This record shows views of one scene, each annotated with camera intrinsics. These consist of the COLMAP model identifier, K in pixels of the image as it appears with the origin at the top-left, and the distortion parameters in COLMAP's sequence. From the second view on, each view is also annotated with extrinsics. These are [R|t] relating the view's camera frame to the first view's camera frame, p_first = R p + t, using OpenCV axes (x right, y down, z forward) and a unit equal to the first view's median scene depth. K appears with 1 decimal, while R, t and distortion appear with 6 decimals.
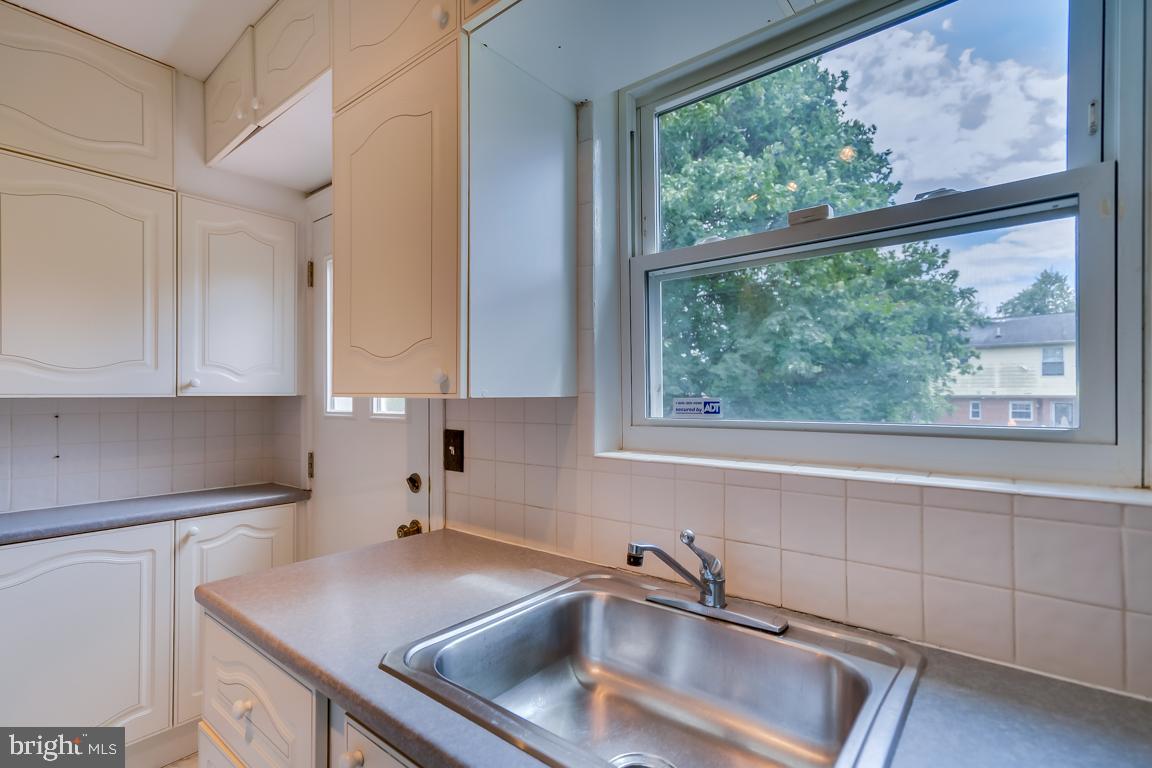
lens RADIAL K [[529.1, 0, 576.7], [0, 529.1, 390.0], [0, 0, 1]] dist [0.000918, 0.002335]
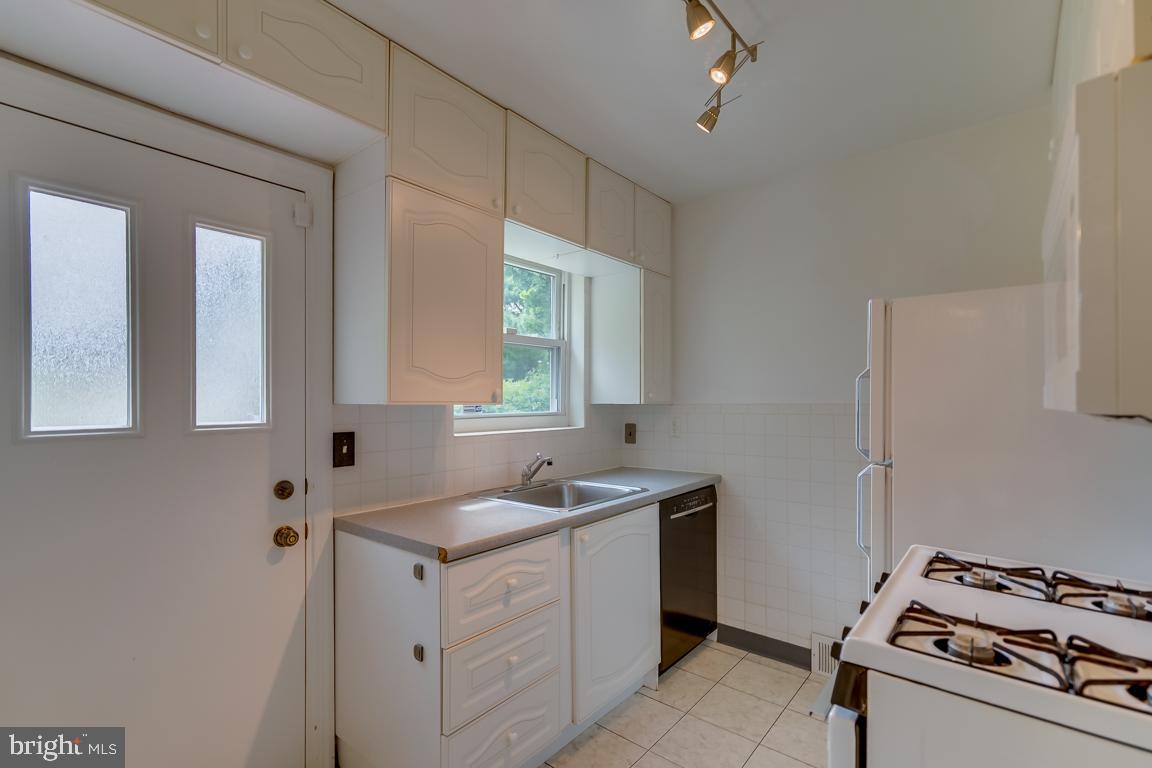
lens RADIAL K [[529.1, 0, 575.7], [0, 529.1, 394.3], [0, 0, 1]] dist [0.000918, 0.002335]
pose [[0.004911, 0.011115, 0.999926, -1.427860], [-0.010724, 0.999881, -0.011062, -0.003114], [-0.999930, -0.010669, 0.005030, 0.471427]]
